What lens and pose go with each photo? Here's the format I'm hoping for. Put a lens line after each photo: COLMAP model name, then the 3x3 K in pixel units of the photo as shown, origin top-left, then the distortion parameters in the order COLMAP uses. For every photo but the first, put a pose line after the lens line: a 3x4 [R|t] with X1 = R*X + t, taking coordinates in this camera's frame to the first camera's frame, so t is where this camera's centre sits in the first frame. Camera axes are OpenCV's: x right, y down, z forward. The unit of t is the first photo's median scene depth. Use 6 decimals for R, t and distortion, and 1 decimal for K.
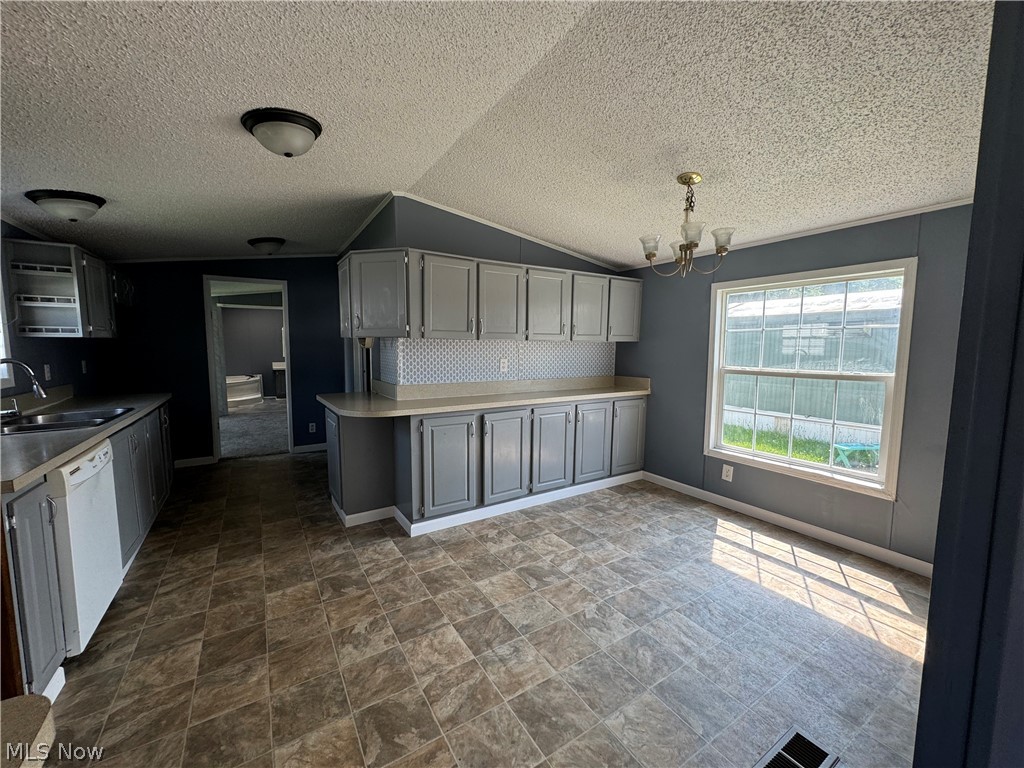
lens RADIAL K [[412.3, 0, 513.9], [0, 412.3, 385.7], [0, 0, 1]] dist [0.007140, 0.001018]
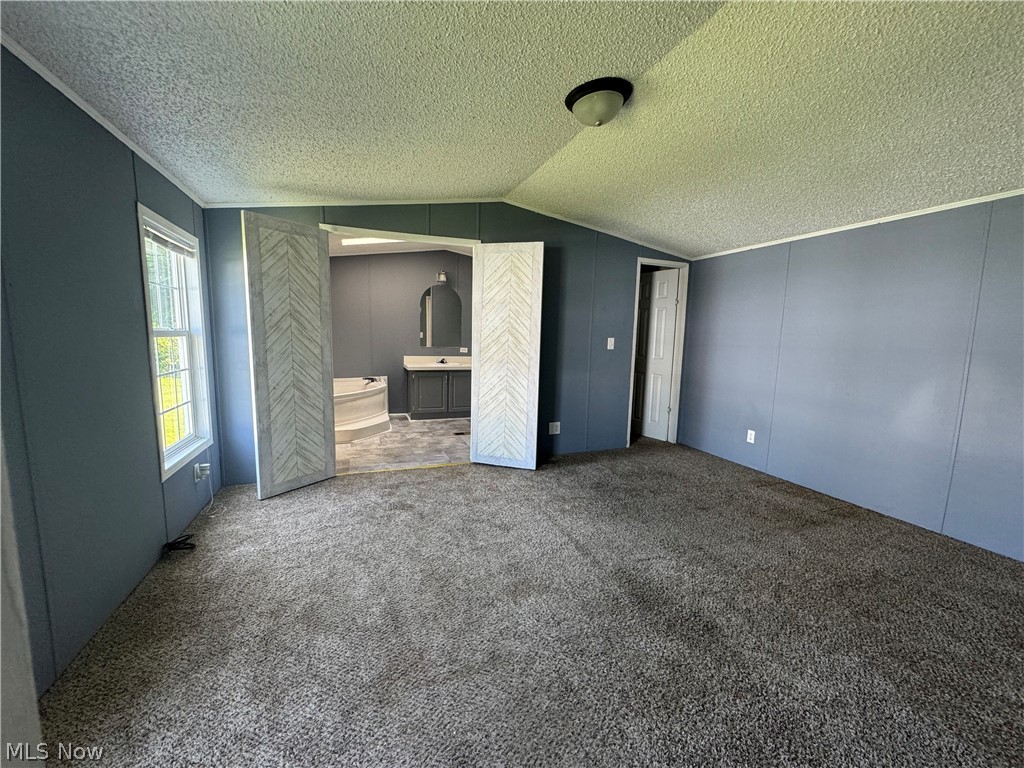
lens RADIAL K [[412.3, 0, 512.3], [0, 412.3, 386.1], [0, 0, 1]] dist [0.007140, 0.001018]
pose [[0.982219, 0.040717, -0.183272, -1.097662], [-0.036489, 0.998986, 0.026385, -0.116124], [0.184160, -0.019229, 0.982708, 1.544683]]
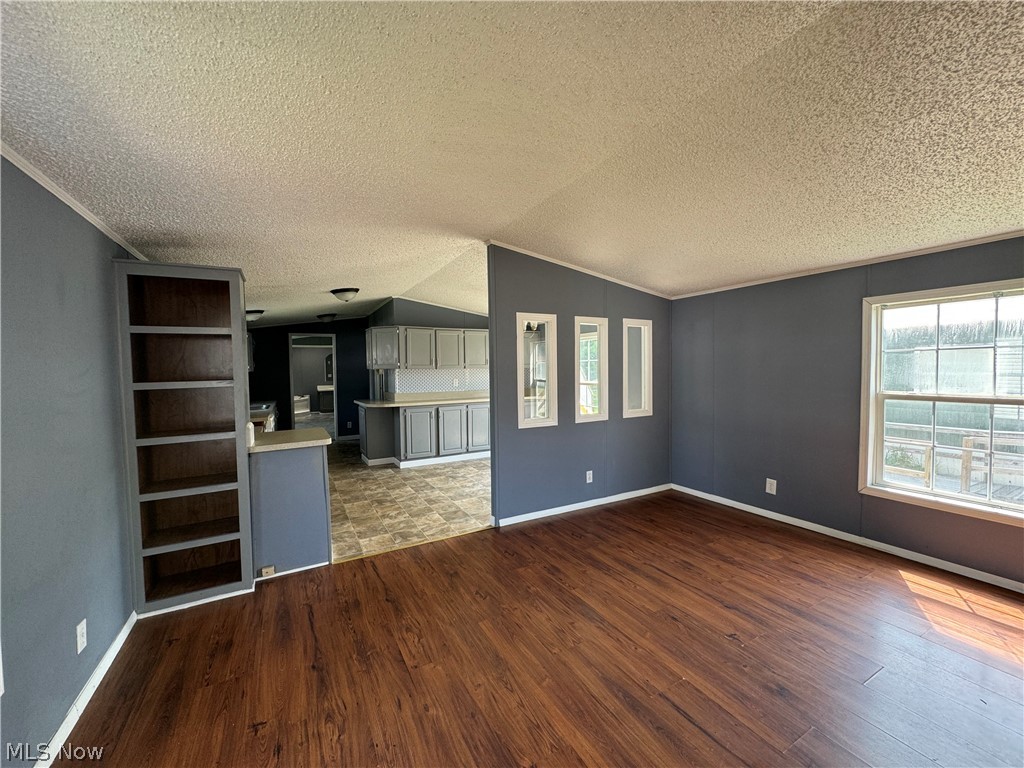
lens RADIAL K [[412.3, 0, 511.6], [0, 412.3, 384.7], [0, 0, 1]] dist [0.007140, 0.001018]
pose [[0.997829, -0.016454, -0.063773, 0.396096], [0.012814, 0.998287, -0.057079, 0.078323], [0.064603, 0.056138, 0.996331, -0.916129]]
